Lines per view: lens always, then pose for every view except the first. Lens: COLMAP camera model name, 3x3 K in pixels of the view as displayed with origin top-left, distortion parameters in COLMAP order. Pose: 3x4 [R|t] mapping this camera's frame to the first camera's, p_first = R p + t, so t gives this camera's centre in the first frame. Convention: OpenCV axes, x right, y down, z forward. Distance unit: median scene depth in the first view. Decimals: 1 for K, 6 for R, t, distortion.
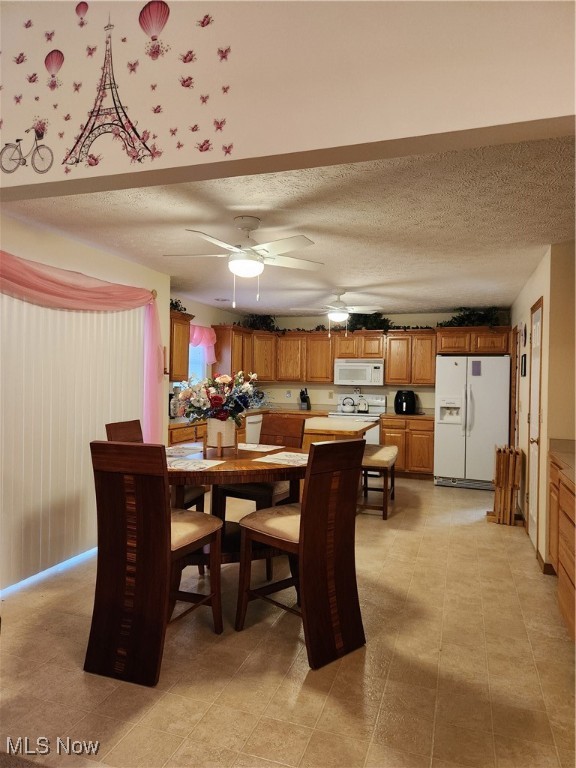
lens RADIAL K [[514.6, 0, 286.0], [0, 514.6, 385.1], [0, 0, 1]] dist [0.073146, -0.059513]
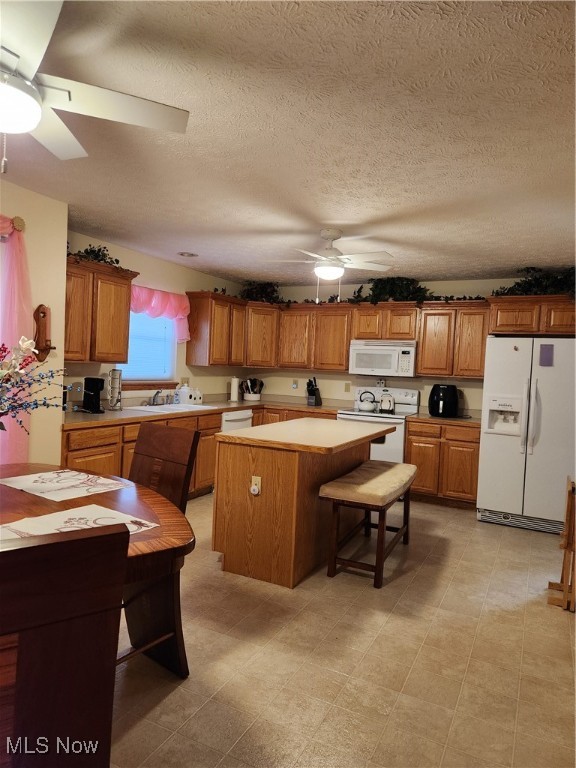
lens RADIAL K [[514.6, 0, 286.7], [0, 514.6, 386.3], [0, 0, 1]] dist [0.073146, -0.059513]
pose [[0.990807, 0.032290, -0.131376, 0.130912], [-0.029116, 0.999238, 0.026005, 0.000187], [0.132116, -0.021941, 0.990991, 0.299408]]
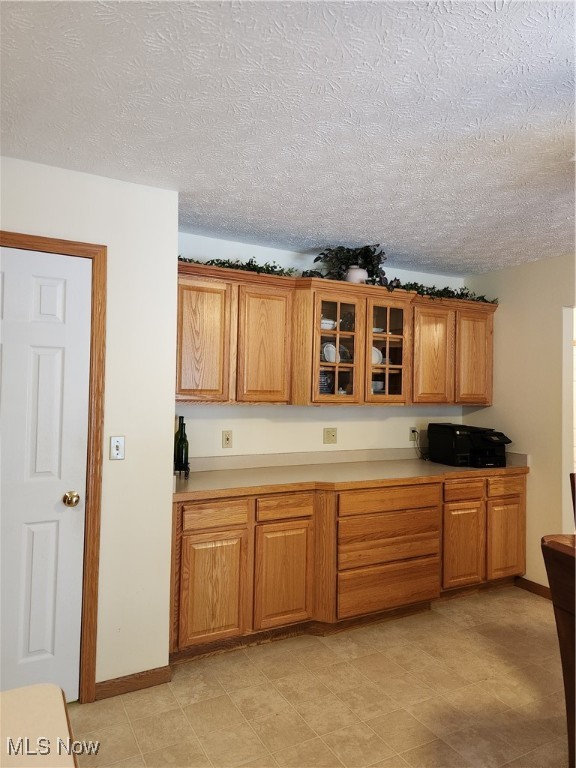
lens RADIAL K [[514.6, 0, 281.7], [0, 514.6, 381.8], [0, 0, 1]] dist [0.073146, -0.059513]
pose [[-0.727180, -0.017376, 0.686227, -0.038662], [-0.021847, 0.999759, 0.002164, -0.016127], [-0.686099, -0.013419, -0.727385, 0.869489]]
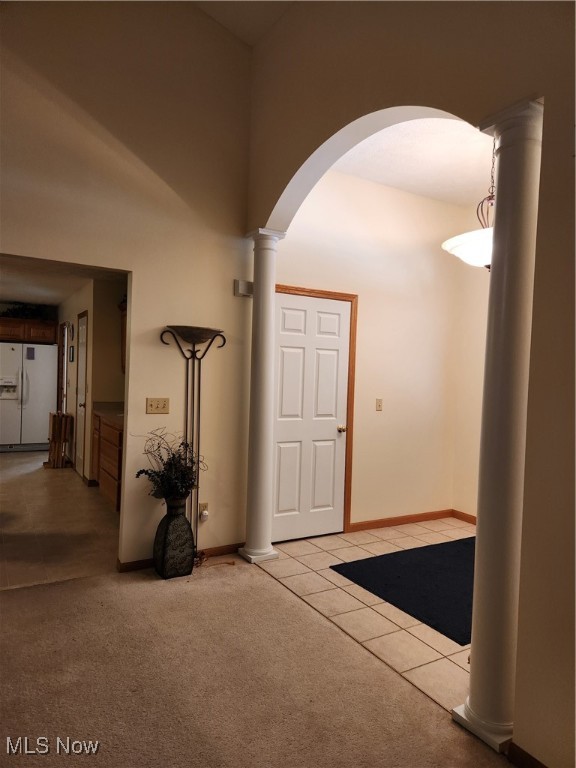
lens RADIAL K [[514.6, 0, 290.8], [0, 514.6, 390.1], [0, 0, 1]] dist [0.073146, -0.059513]
pose [[0.651412, -0.016967, 0.758535, -0.186540], [-0.015156, 0.999259, 0.035368, 0.000857], [-0.758573, -0.034535, 0.650672, -0.299346]]
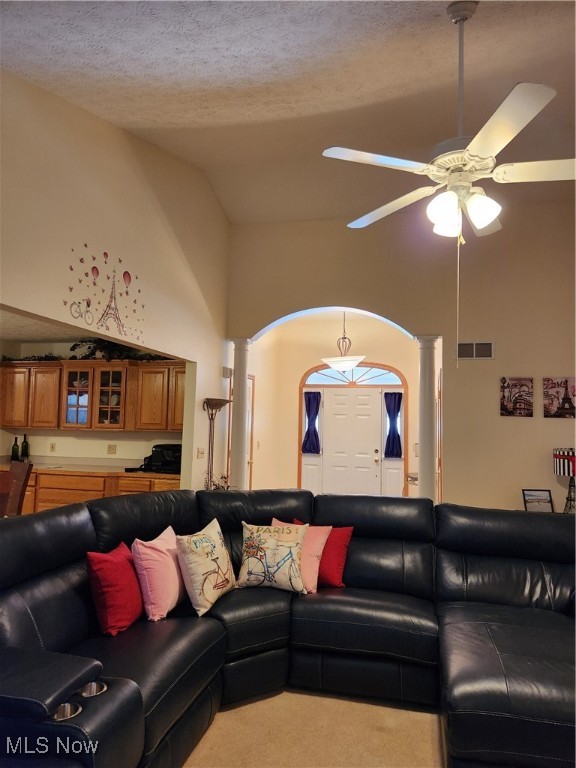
lens RADIAL K [[514.6, 0, 291.8], [0, 514.6, 382.7], [0, 0, 1]] dist [0.073146, -0.059513]
pose [[-0.091492, 0.060225, 0.993983, -0.715813], [-0.013282, 0.998007, -0.061691, -0.024006], [-0.995717, -0.018847, -0.090510, 0.123708]]
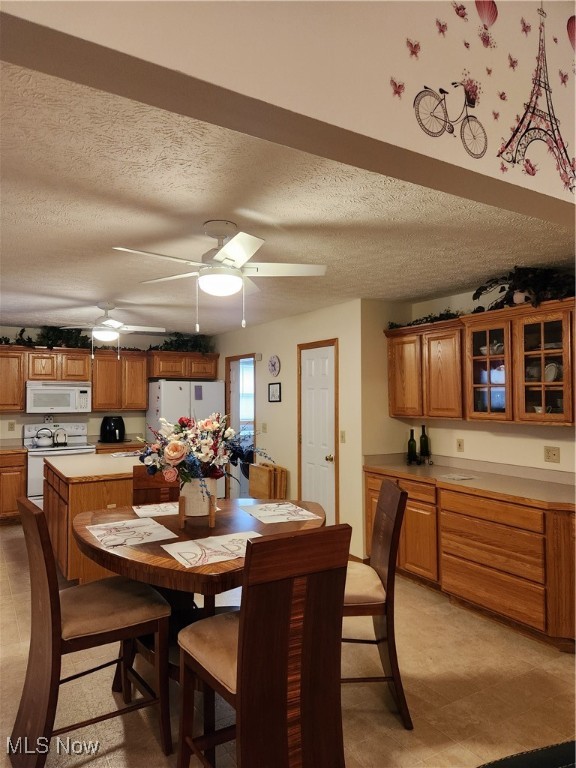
lens RADIAL K [[514.6, 0, 280.4], [0, 514.6, 386.9], [0, 0, 1]] dist [0.073146, -0.059513]
pose [[0.649690, -0.003114, 0.760193, -0.337790], [0.020075, 0.999713, -0.013061, -0.029623], [-0.759934, 0.023746, 0.649566, 0.221993]]
